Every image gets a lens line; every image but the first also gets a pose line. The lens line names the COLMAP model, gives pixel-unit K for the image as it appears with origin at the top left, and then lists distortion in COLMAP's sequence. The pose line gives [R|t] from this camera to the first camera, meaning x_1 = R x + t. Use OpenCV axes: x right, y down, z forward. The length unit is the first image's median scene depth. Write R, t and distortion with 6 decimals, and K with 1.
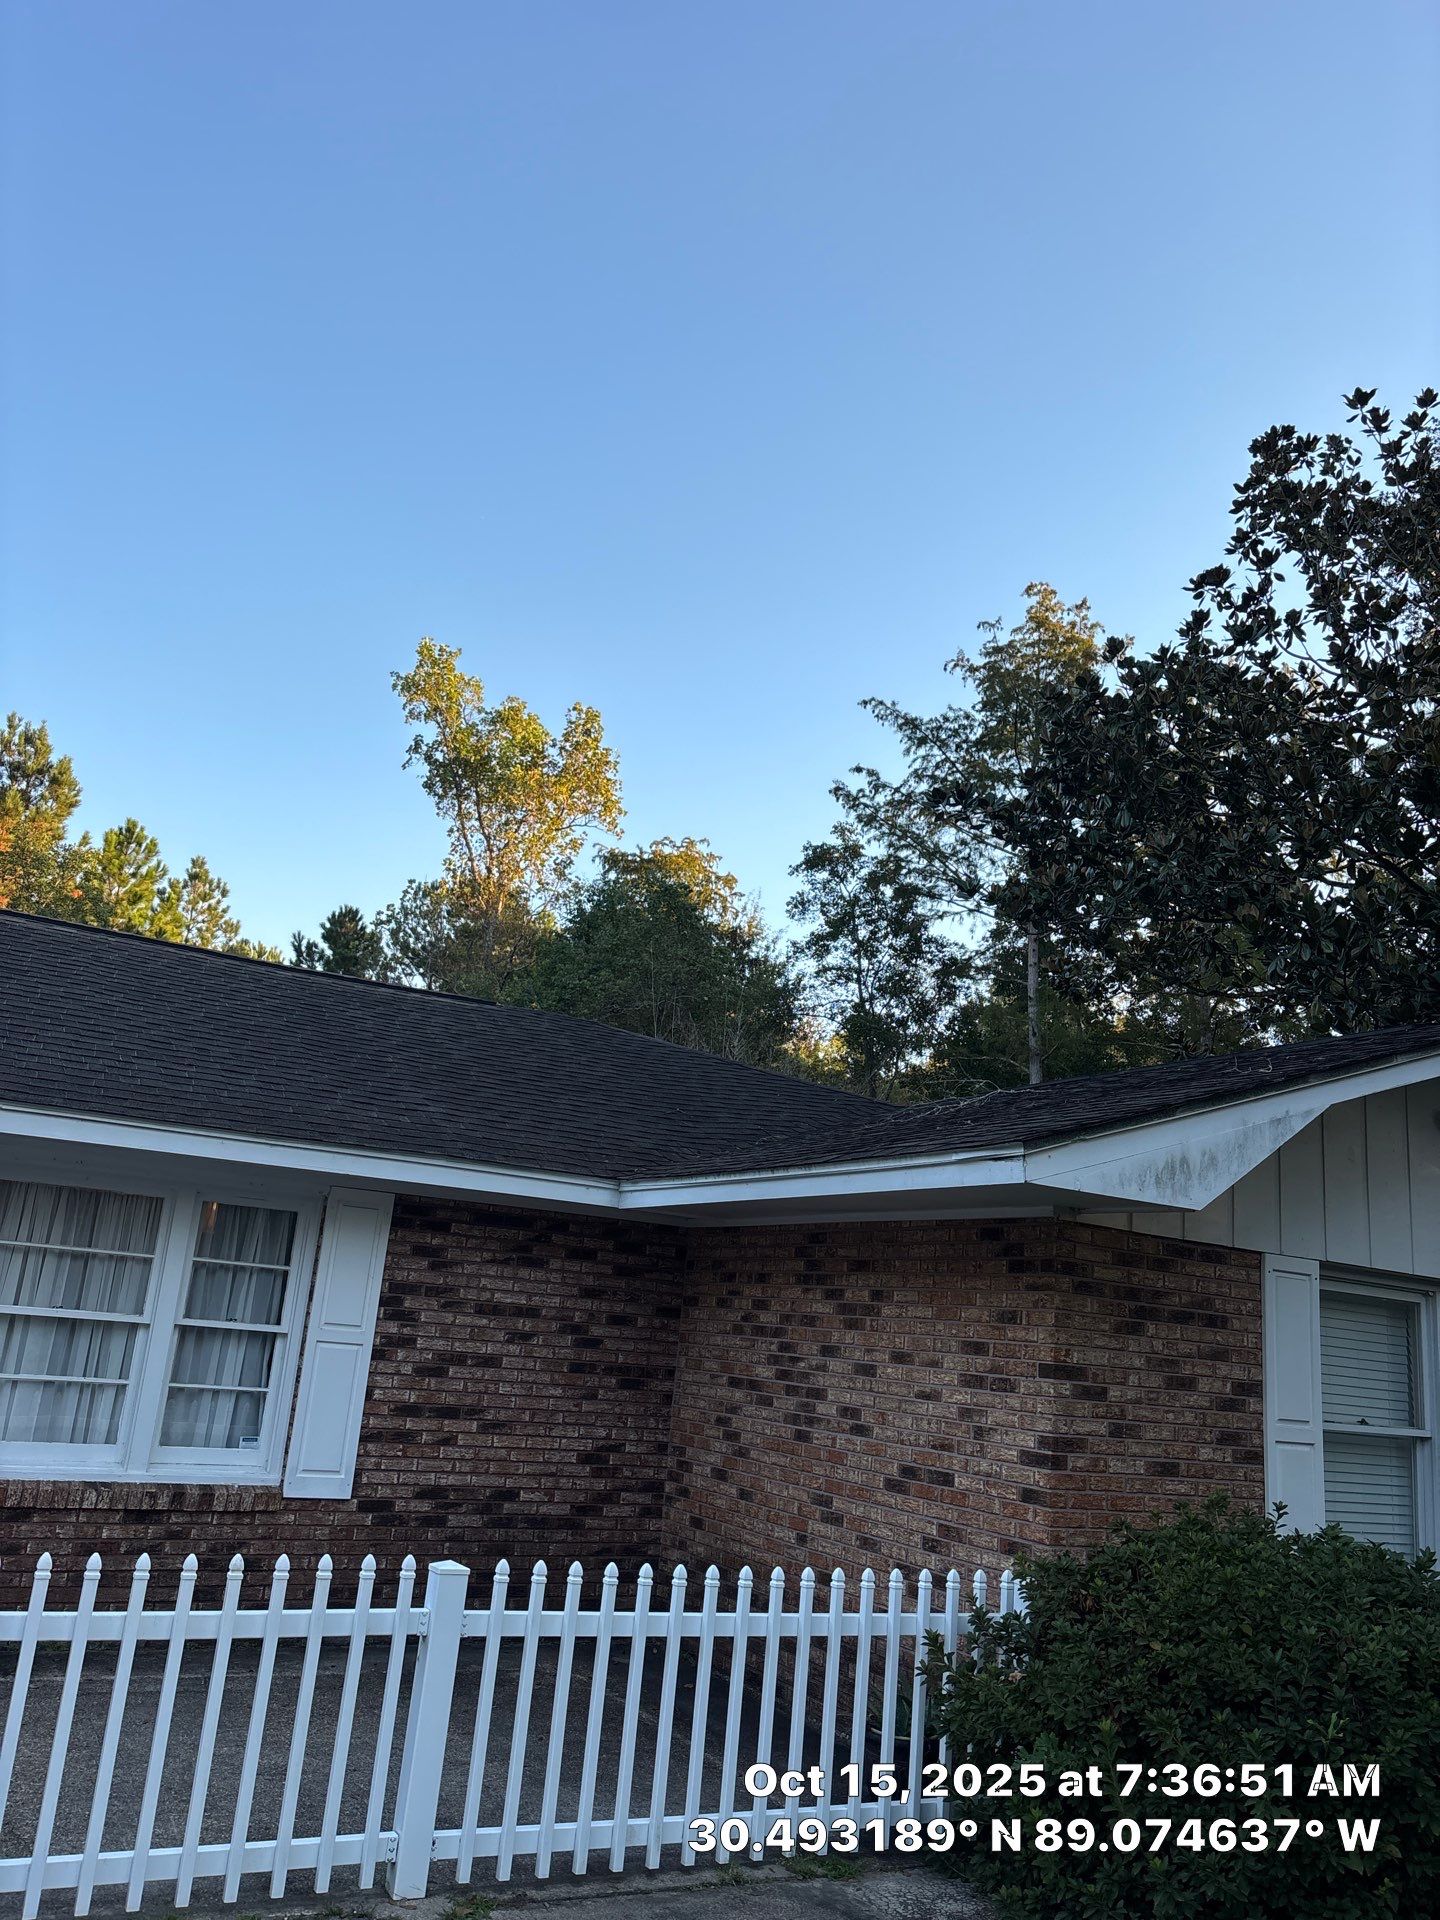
lens RADIAL K [[1426.6, 0, 735.0], [0, 1426.6, 953.3], [0, 0, 1]] dist [0.000166, -0.033508]
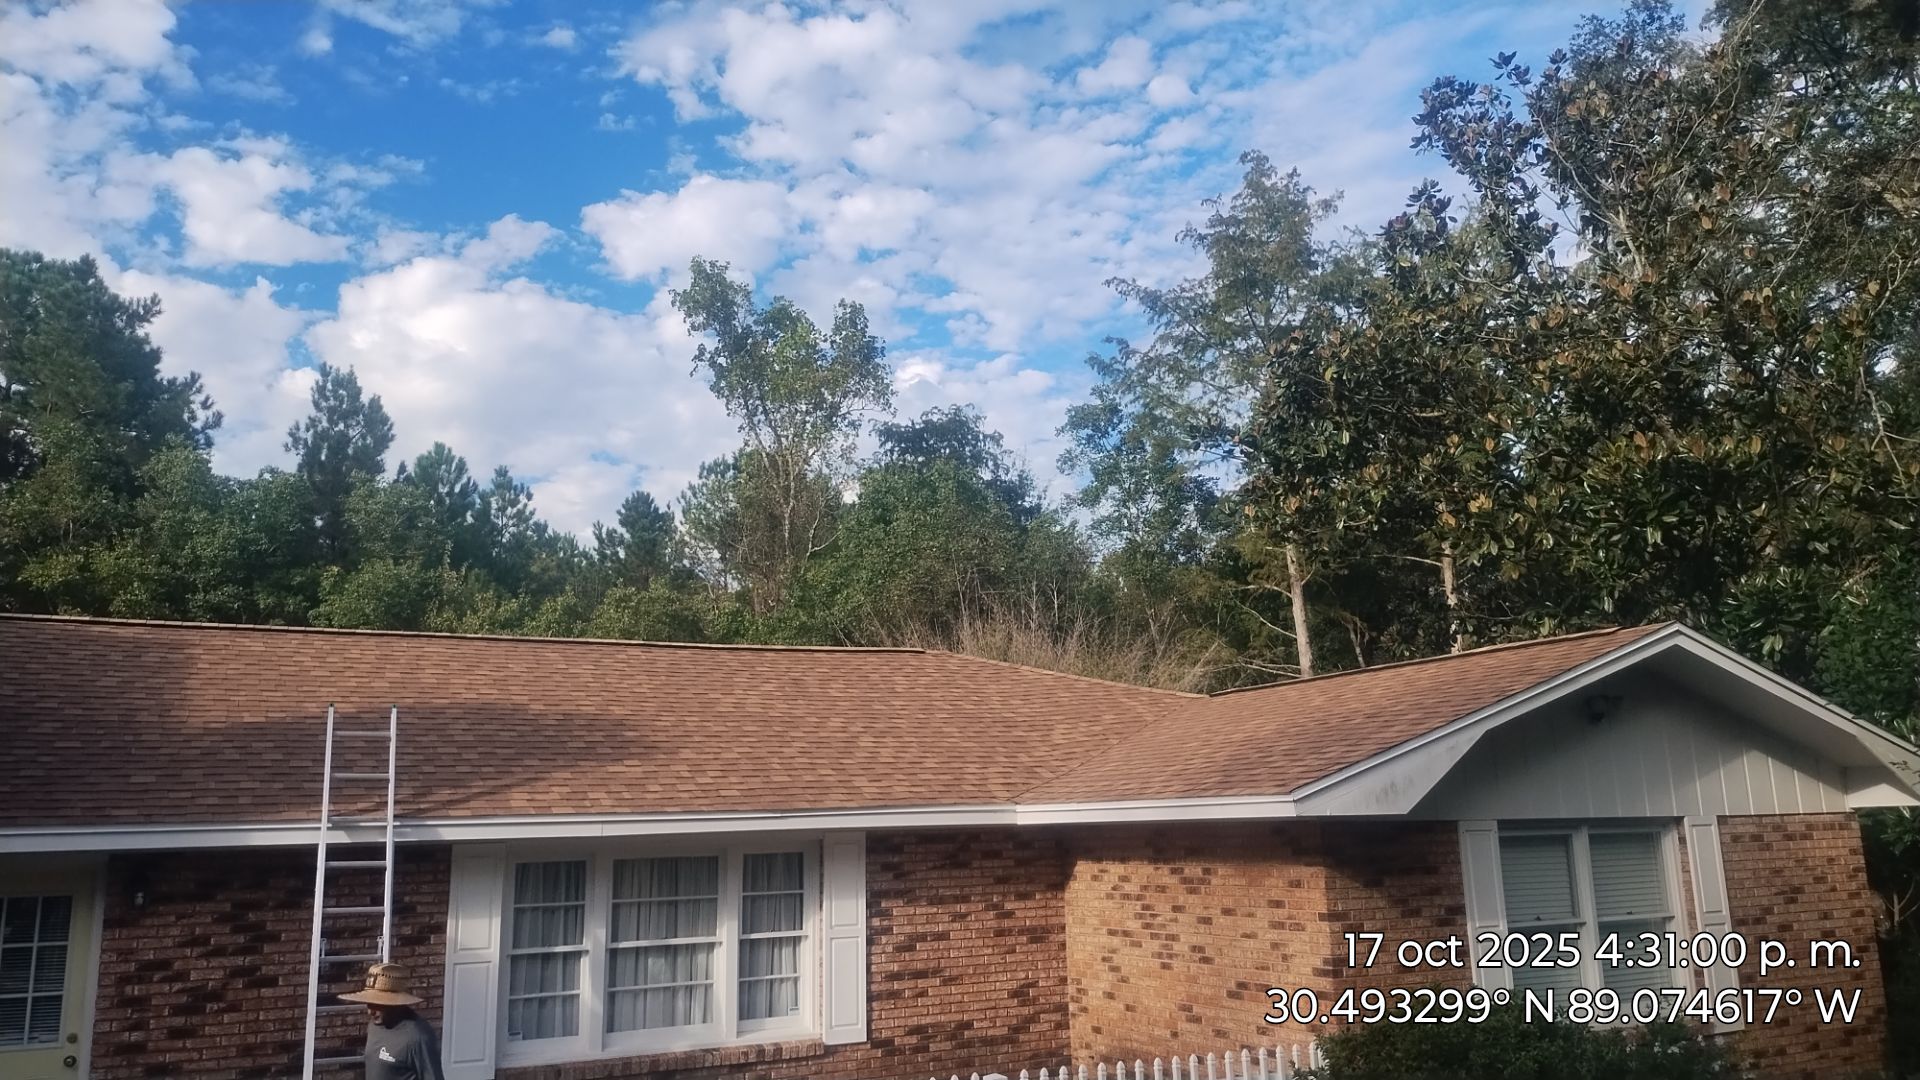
lens RADIAL K [[1383.3, 0, 960.0], [0, 1383.3, 540.0], [0, 0, 1]] dist [0.006106, 0.002201]
pose [[0.992397, -0.119254, -0.030441, -0.060394], [0.120566, 0.991654, 0.045675, -0.169654], [0.024740, -0.048998, 0.998492, -0.371712]]
